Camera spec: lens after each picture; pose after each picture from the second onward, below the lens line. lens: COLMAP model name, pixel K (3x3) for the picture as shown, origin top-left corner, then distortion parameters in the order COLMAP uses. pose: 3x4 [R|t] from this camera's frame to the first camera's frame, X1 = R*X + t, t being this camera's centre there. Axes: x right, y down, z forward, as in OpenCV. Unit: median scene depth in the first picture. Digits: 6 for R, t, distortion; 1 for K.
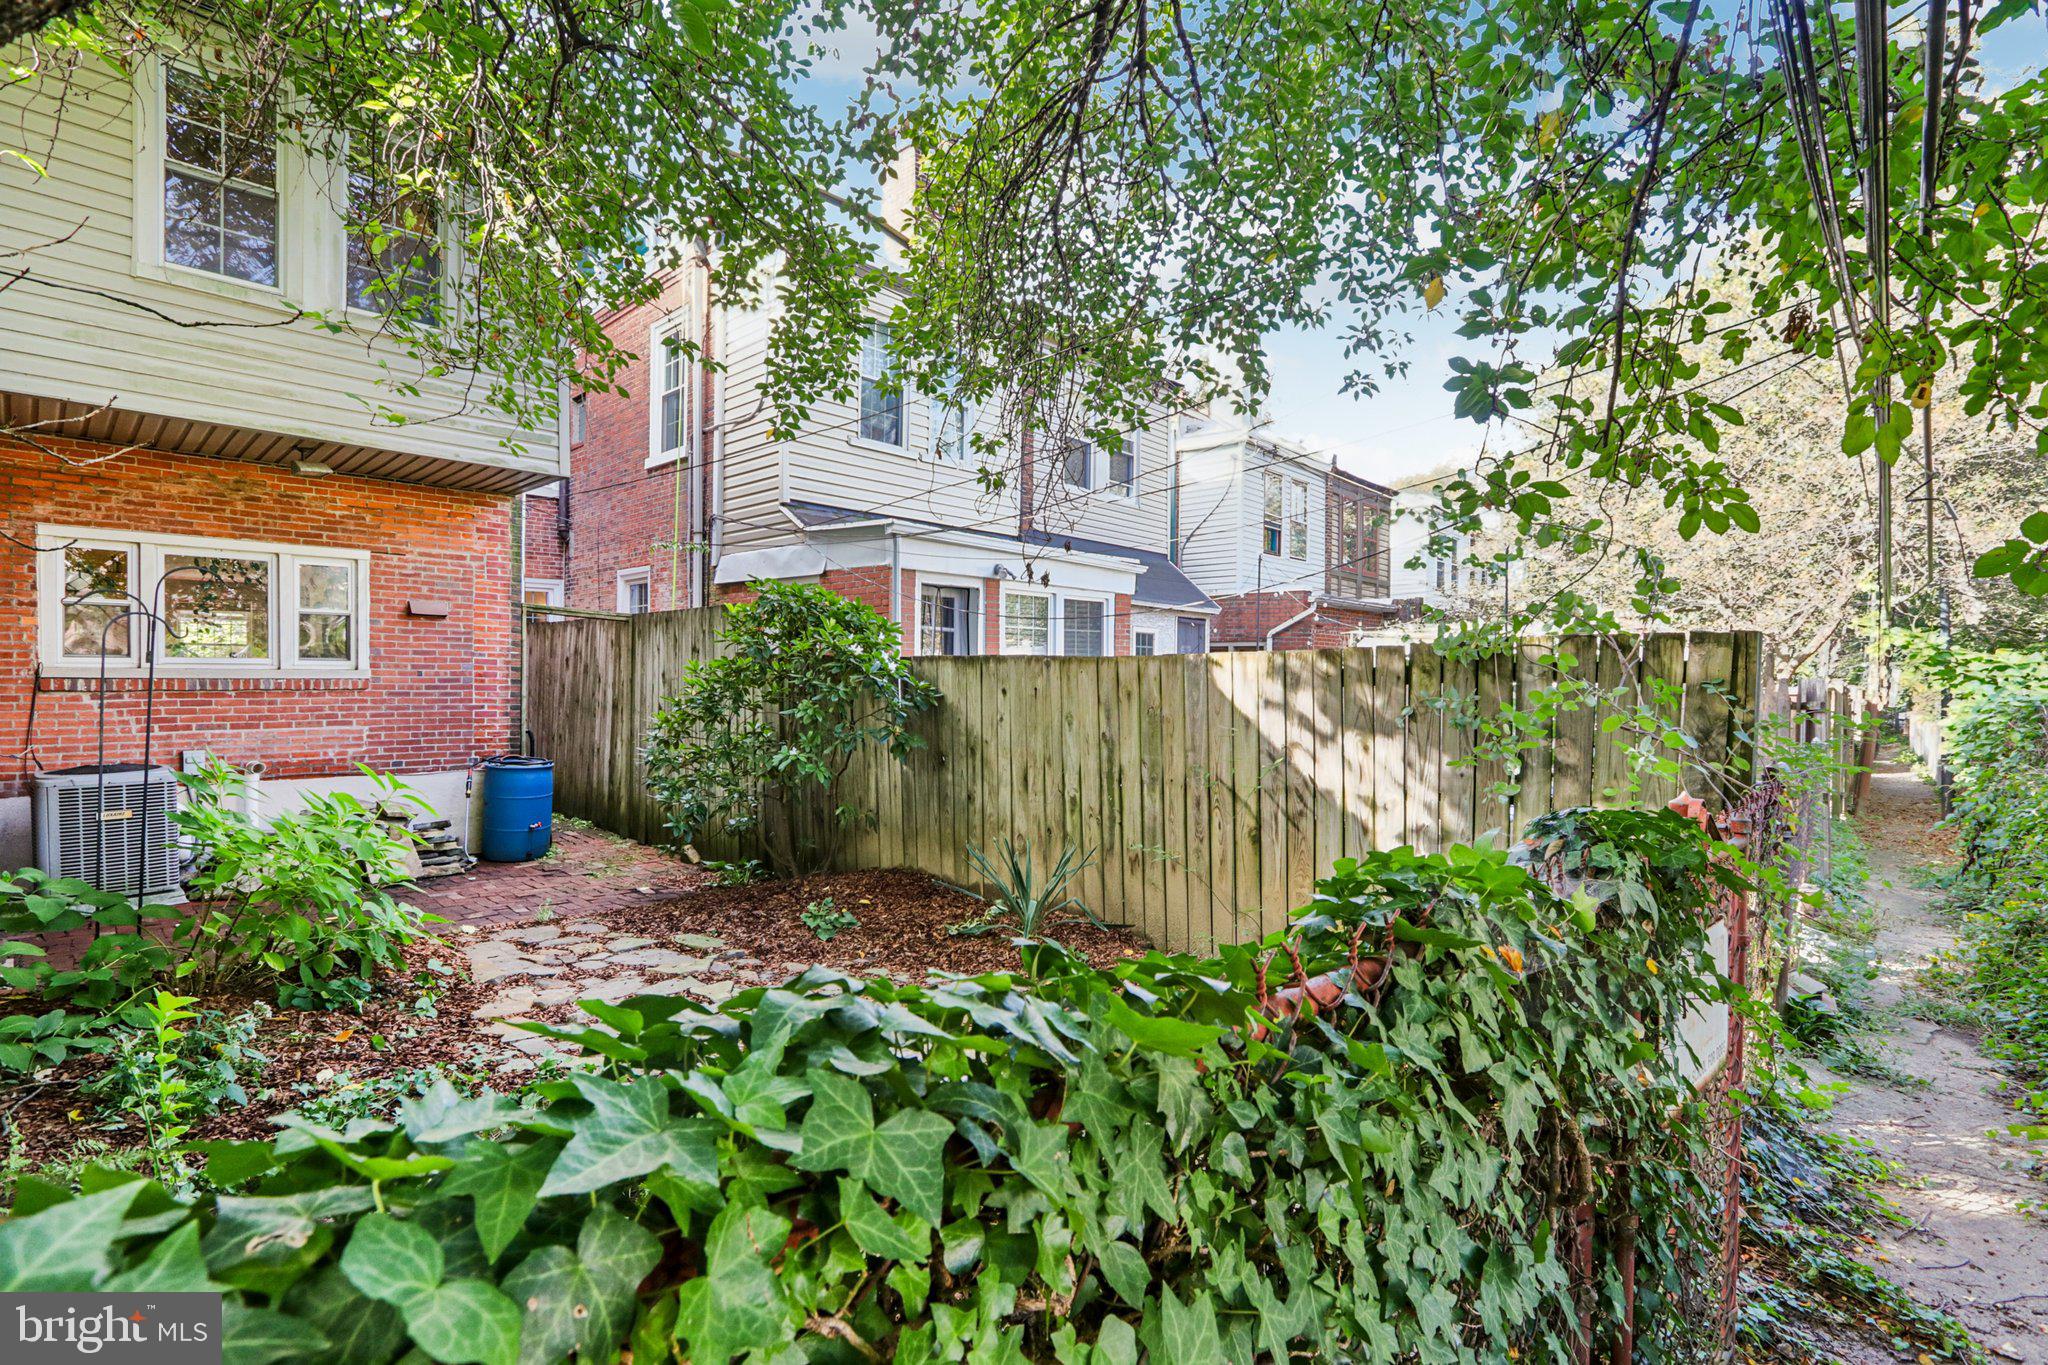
lens RADIAL K [[973.7, 0, 1024.0], [0, 973.7, 682.5], [0, 0, 1]] dist [-0.022821, 0.007522]
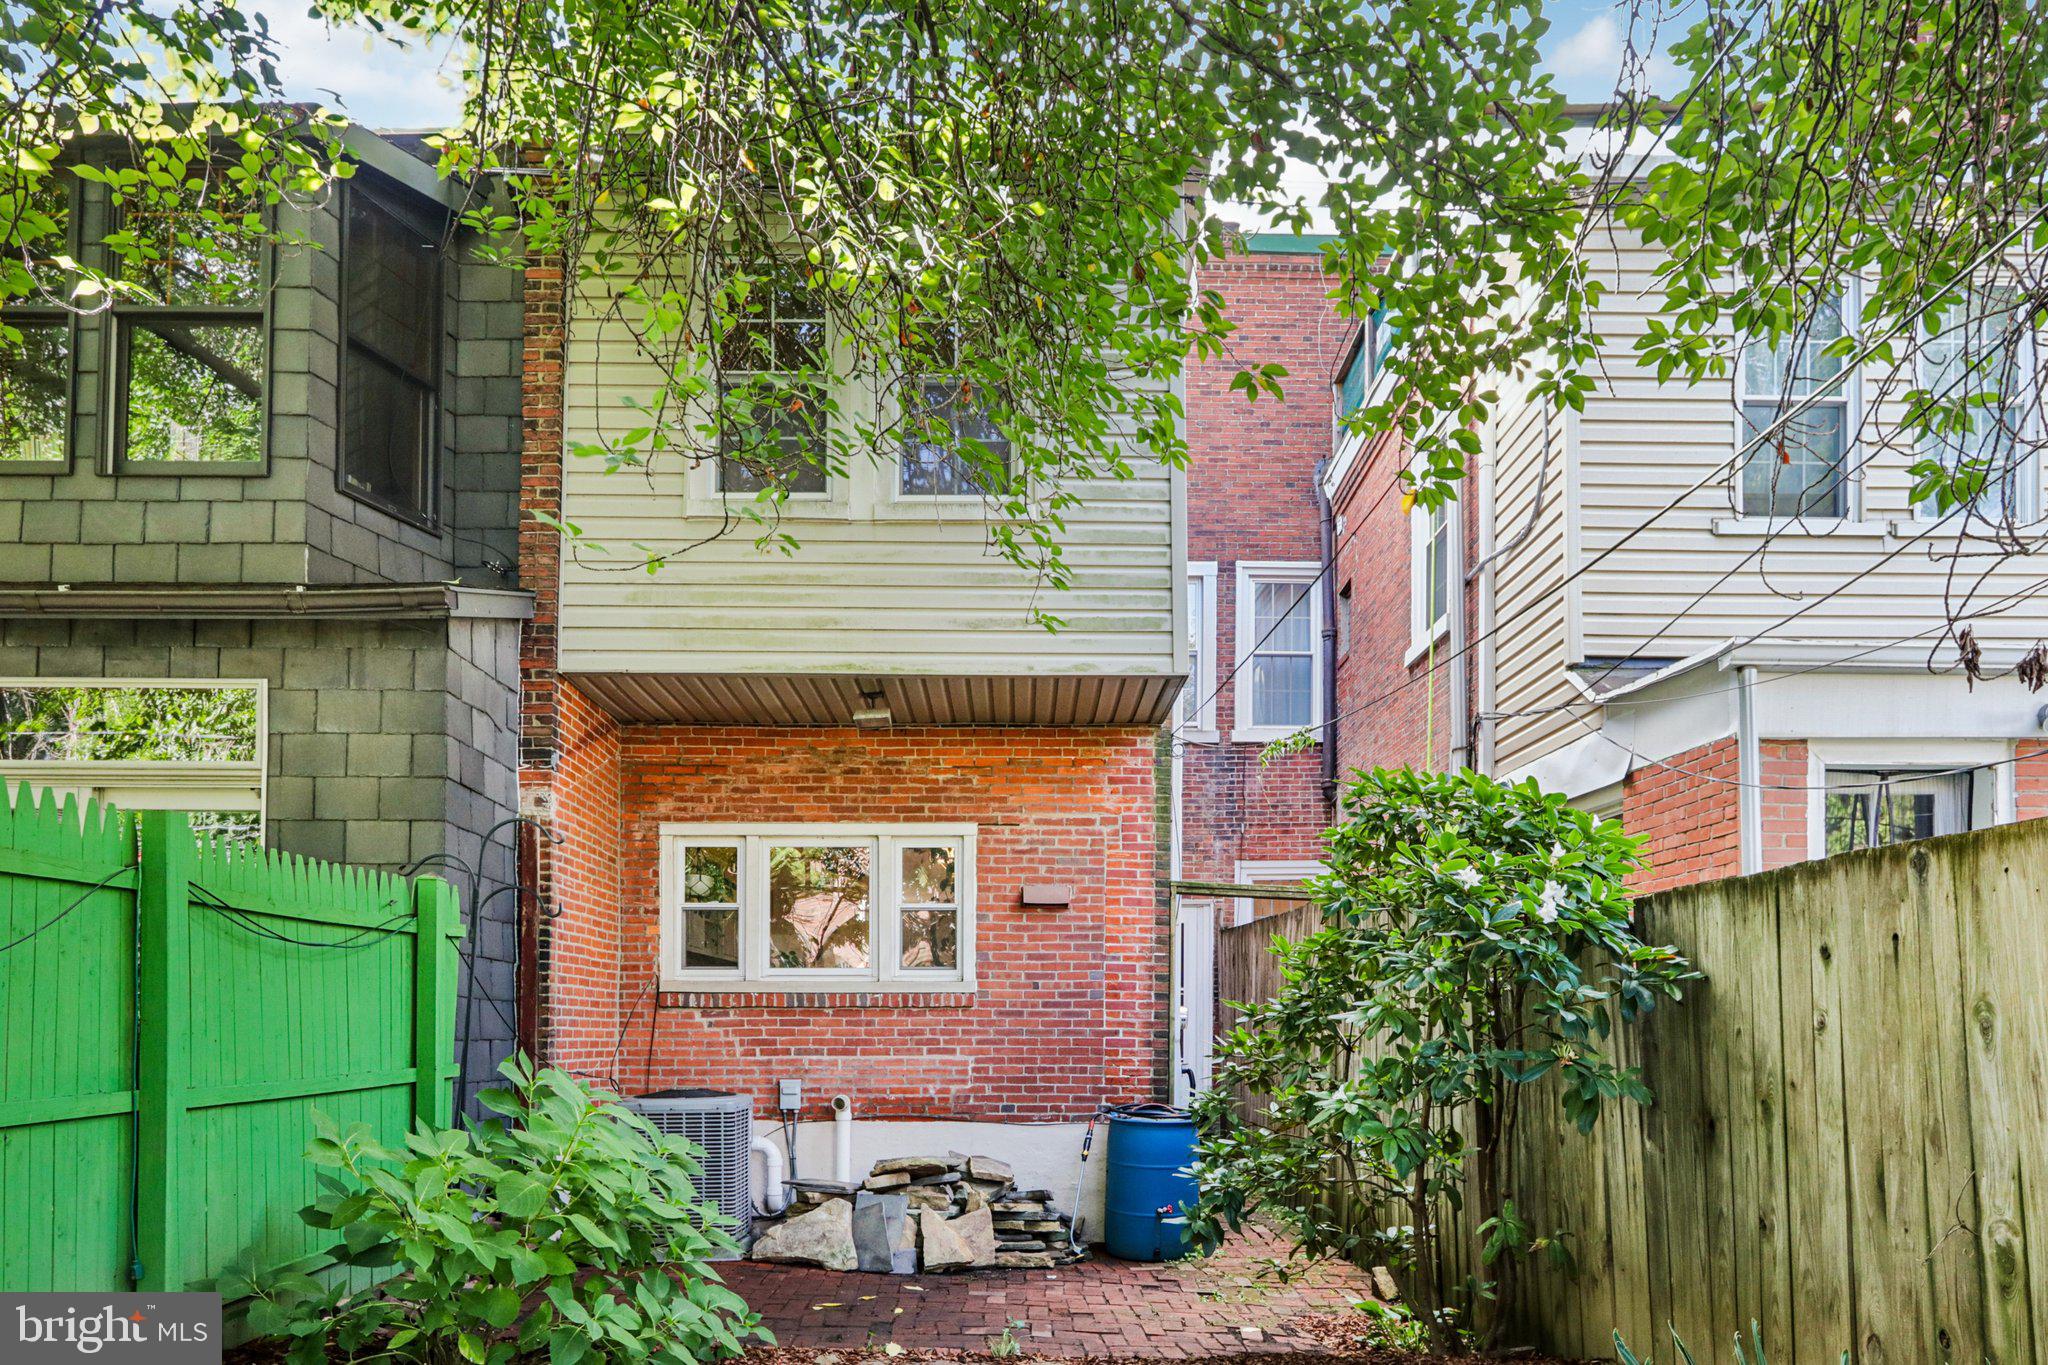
lens RADIAL K [[1355.3, 0, 1026.1], [0, 1355.3, 1000.8], [0, 0, 1]] dist [-0.002386, 0.002606]
pose [[0.685198, -0.021446, -0.728041, 0.122334], [0.000993, 0.999593, -0.028511, 0.034460], [0.728356, 0.018813, 0.684941, 0.326994]]
